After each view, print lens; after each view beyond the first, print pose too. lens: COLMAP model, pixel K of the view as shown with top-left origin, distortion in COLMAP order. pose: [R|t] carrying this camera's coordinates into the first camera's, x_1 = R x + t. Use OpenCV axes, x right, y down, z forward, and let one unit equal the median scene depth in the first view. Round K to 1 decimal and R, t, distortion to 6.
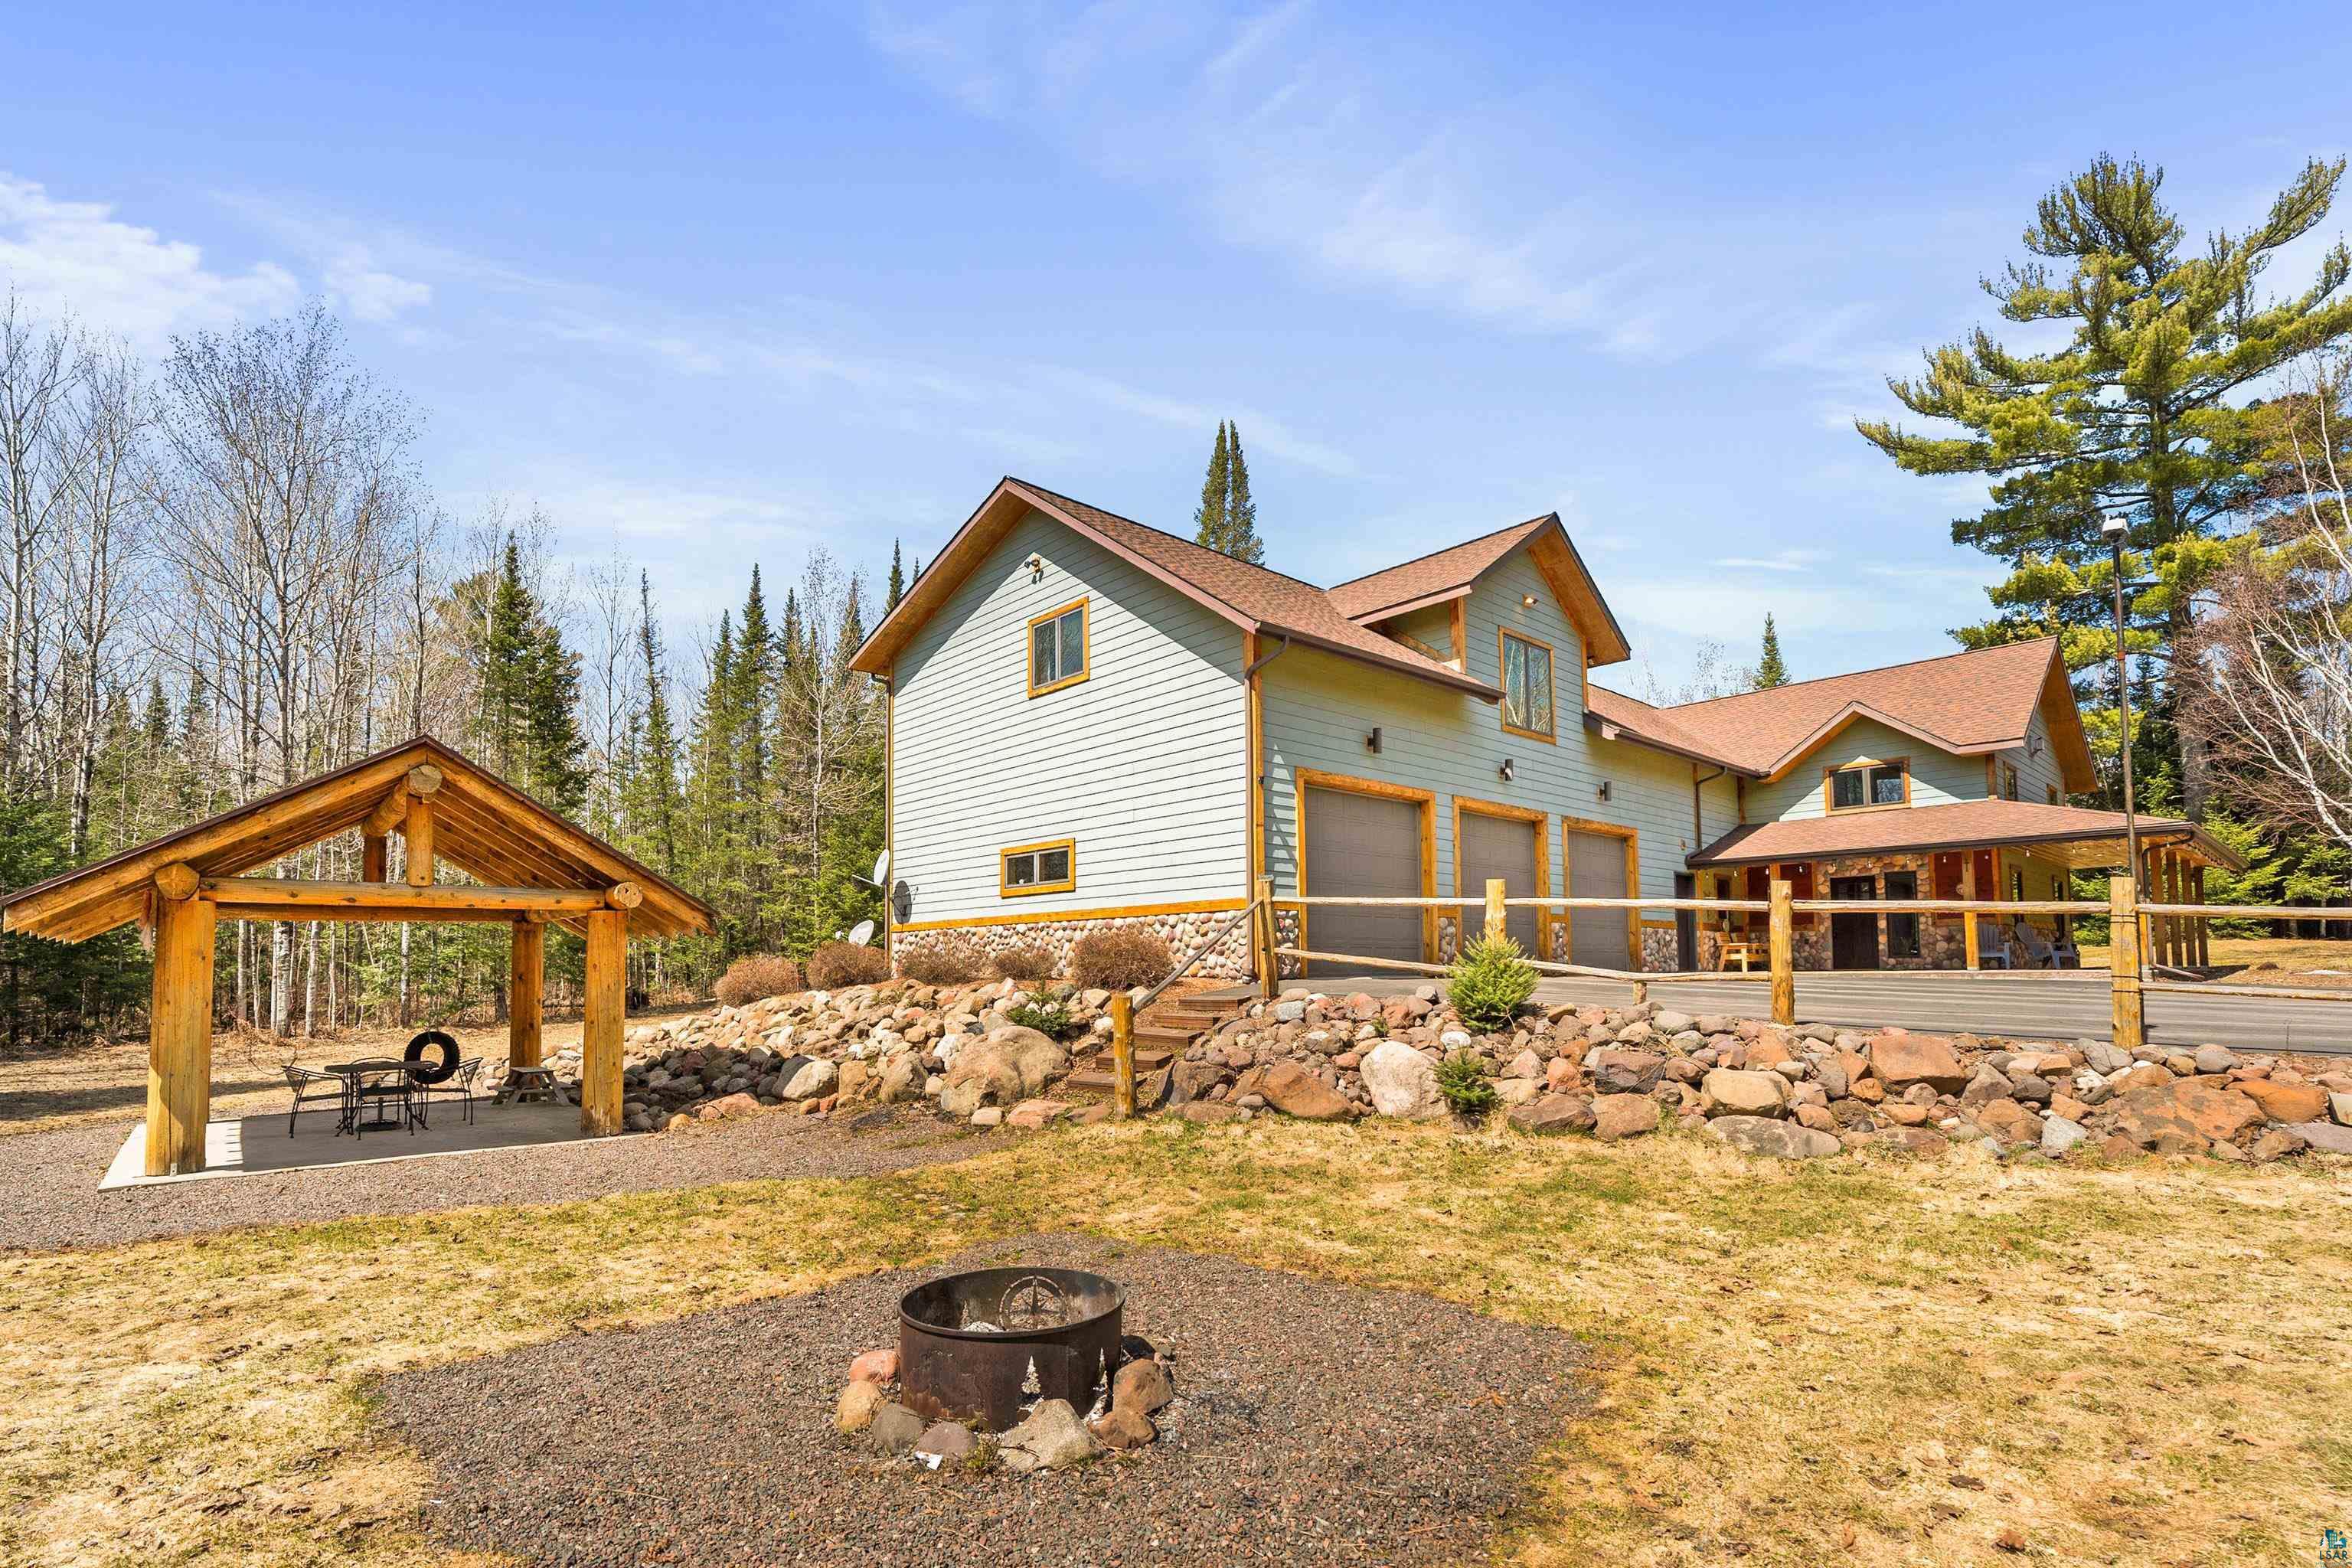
lens RADIAL K [[1135.7, 0, 1175.5], [0, 1135.7, 884.3], [0, 0, 1]] dist [-0.005179, -0.001353]
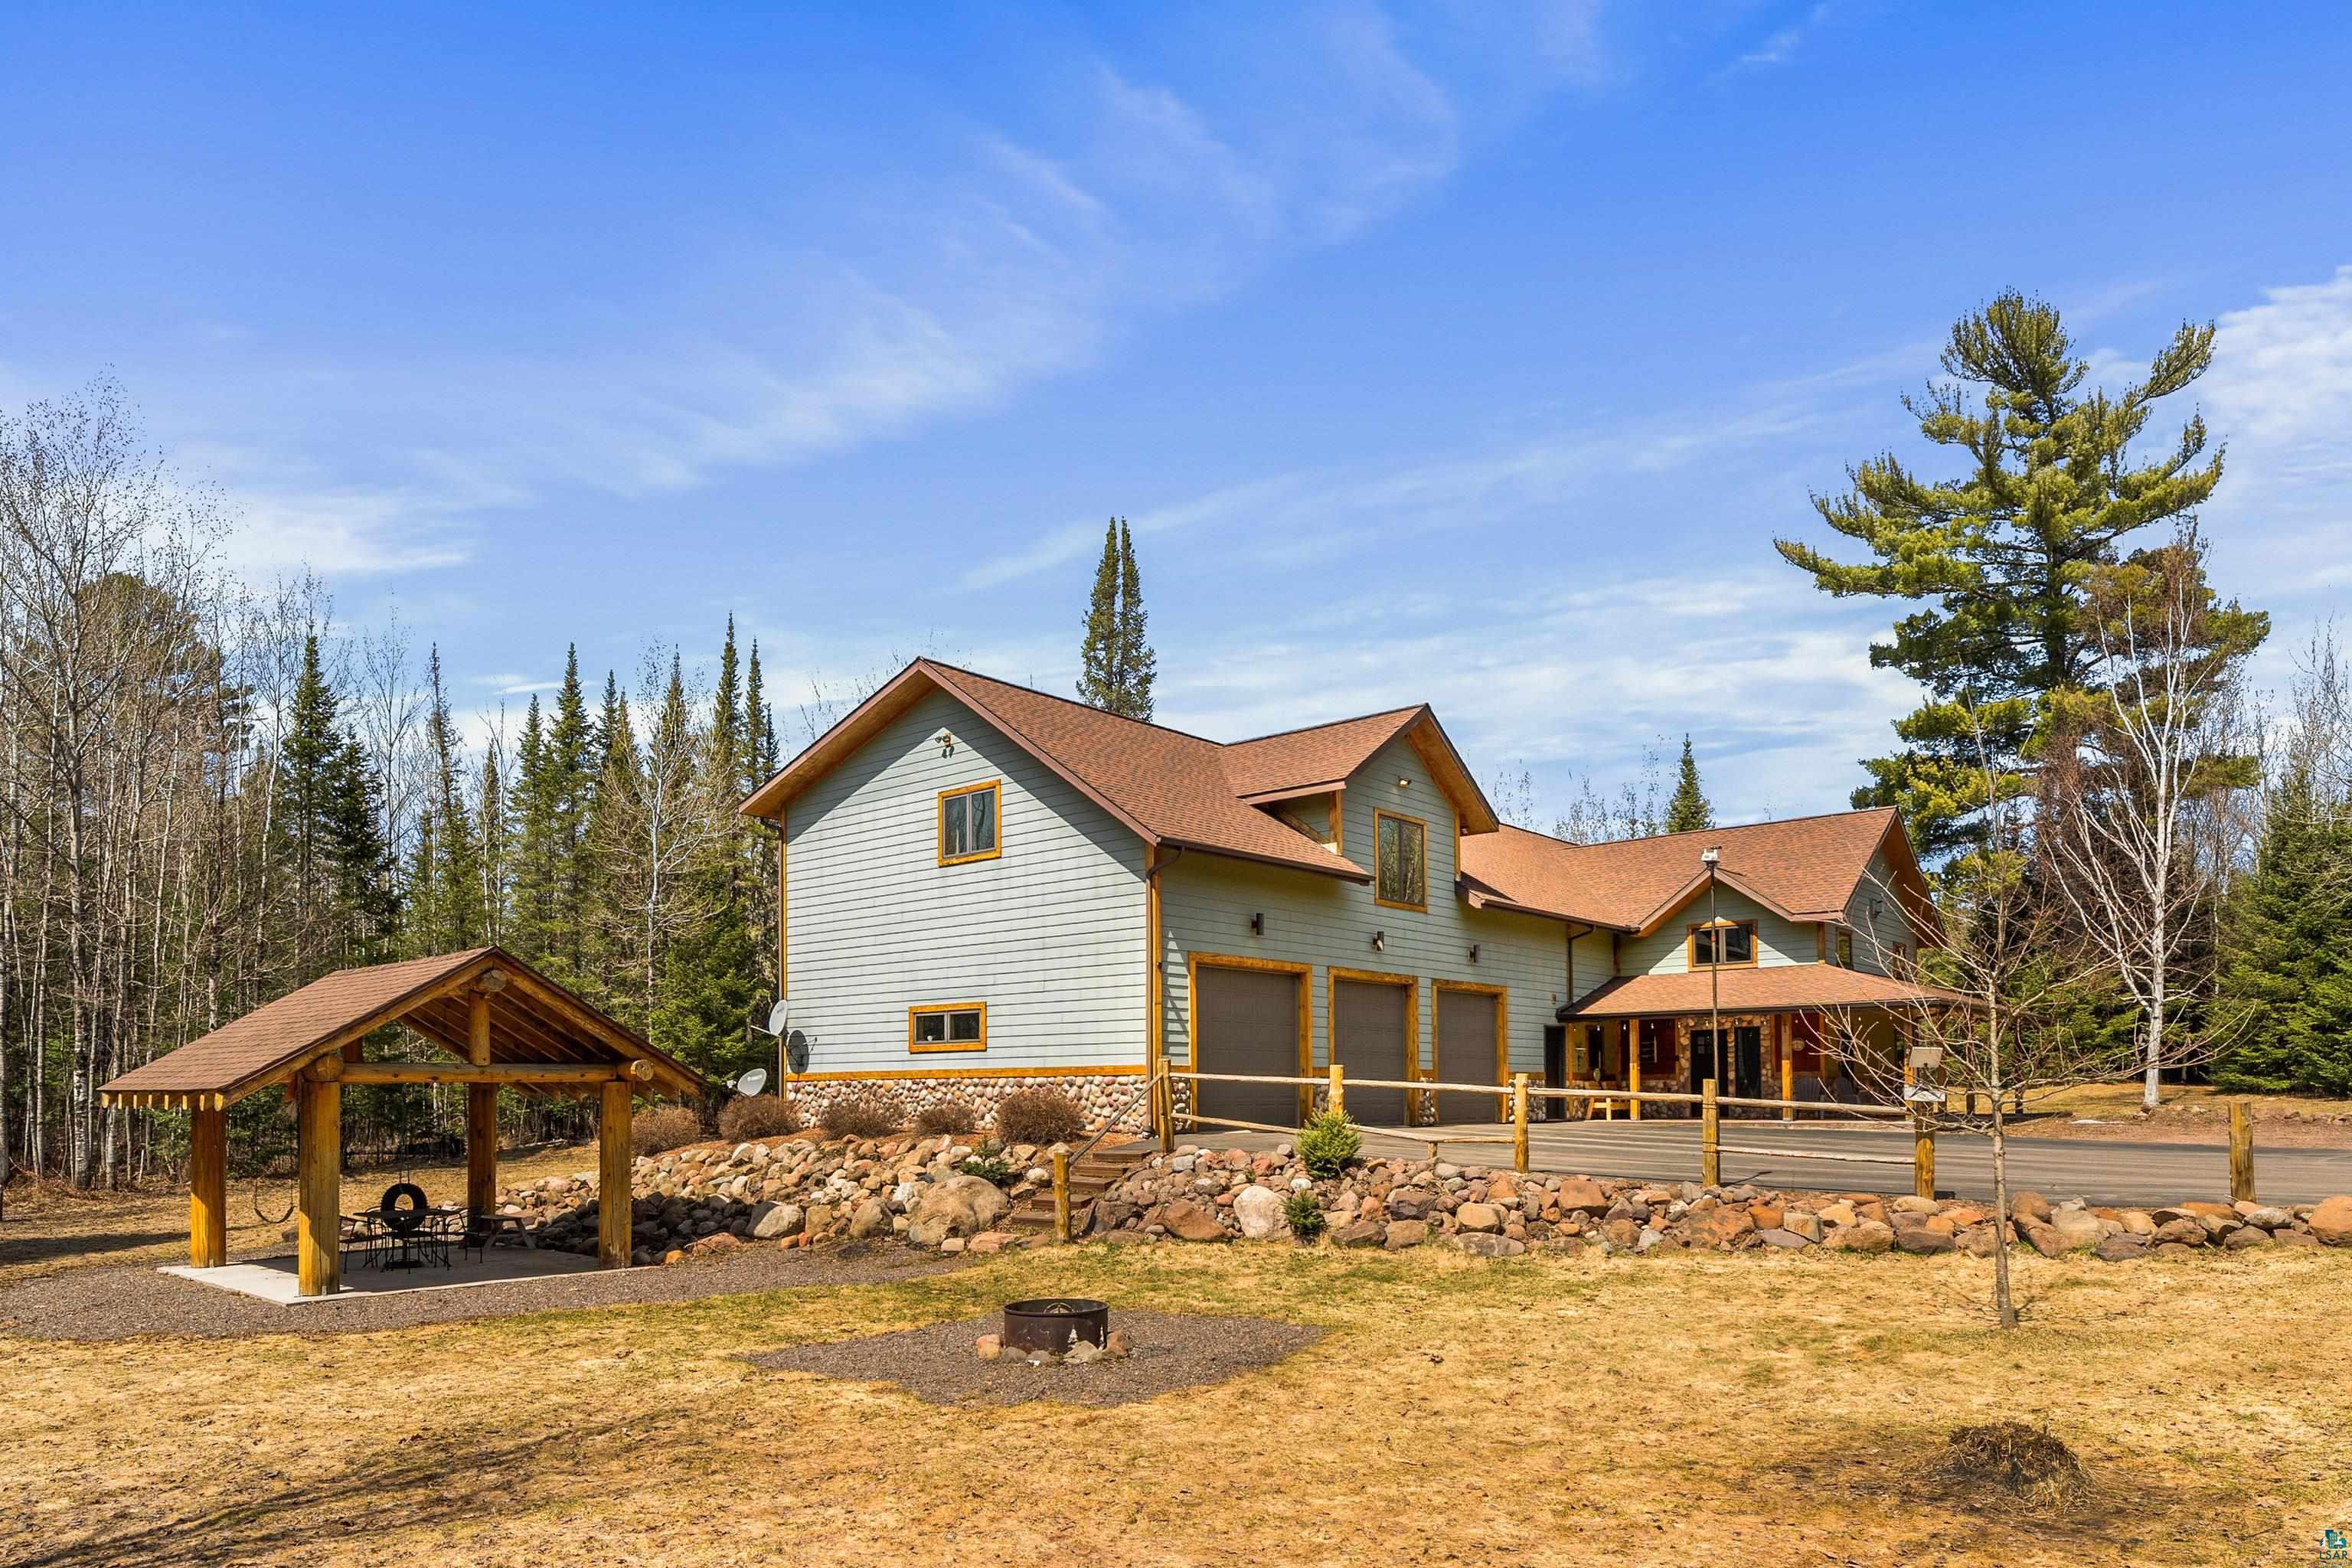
lens RADIAL K [[1526.3, 0, 1226.7], [0, 1526.3, 1020.3], [0, 0, 1]] dist [-0.006789, -0.002601]
pose [[0.991003, 0.008419, 0.133571, -0.051474], [-0.012006, 0.999588, 0.026072, -0.059927], [-0.133297, -0.027441, 0.990696, -0.447079]]
